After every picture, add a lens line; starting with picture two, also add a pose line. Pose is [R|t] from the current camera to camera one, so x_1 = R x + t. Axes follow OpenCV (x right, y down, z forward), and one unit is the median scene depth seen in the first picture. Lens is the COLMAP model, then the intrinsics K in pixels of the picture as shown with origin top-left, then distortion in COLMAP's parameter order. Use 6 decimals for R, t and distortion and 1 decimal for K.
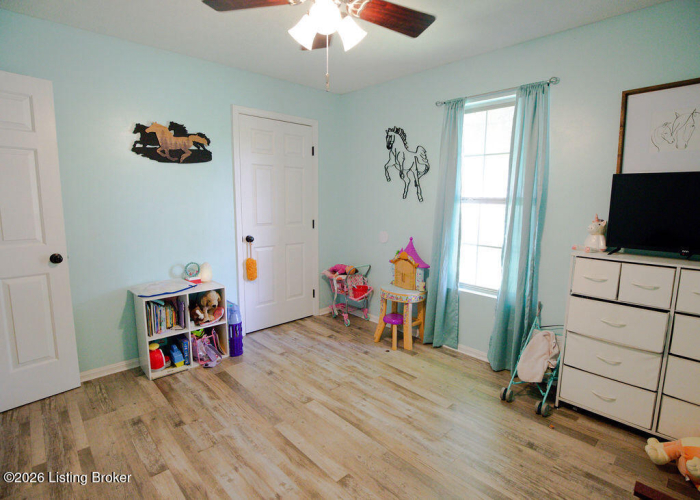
lens RADIAL K [[348.3, 0, 346.7], [0, 348.3, 248.5], [0, 0, 1]] dist [-0.031691, 0.005079]
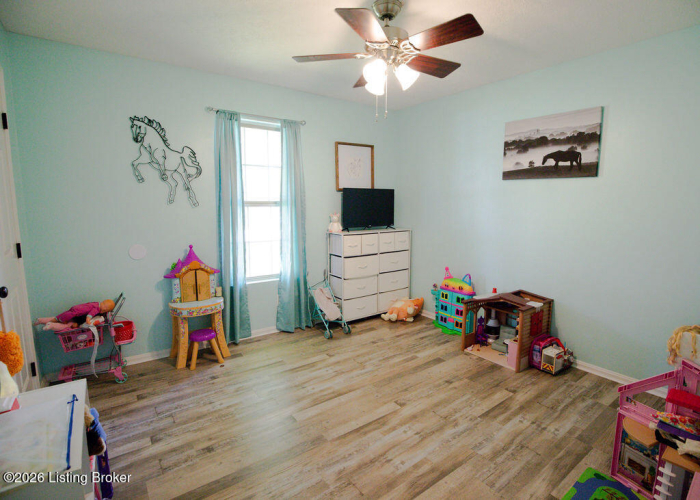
lens RADIAL K [[348.3, 0, 348.2], [0, 348.3, 251.4], [0, 0, 1]] dist [-0.031691, 0.005079]
pose [[0.141748, -0.149002, 0.978624, -0.717008], [0.143434, 0.981265, 0.128629, -0.081414], [-0.979456, 0.122135, 0.160464, 0.487715]]
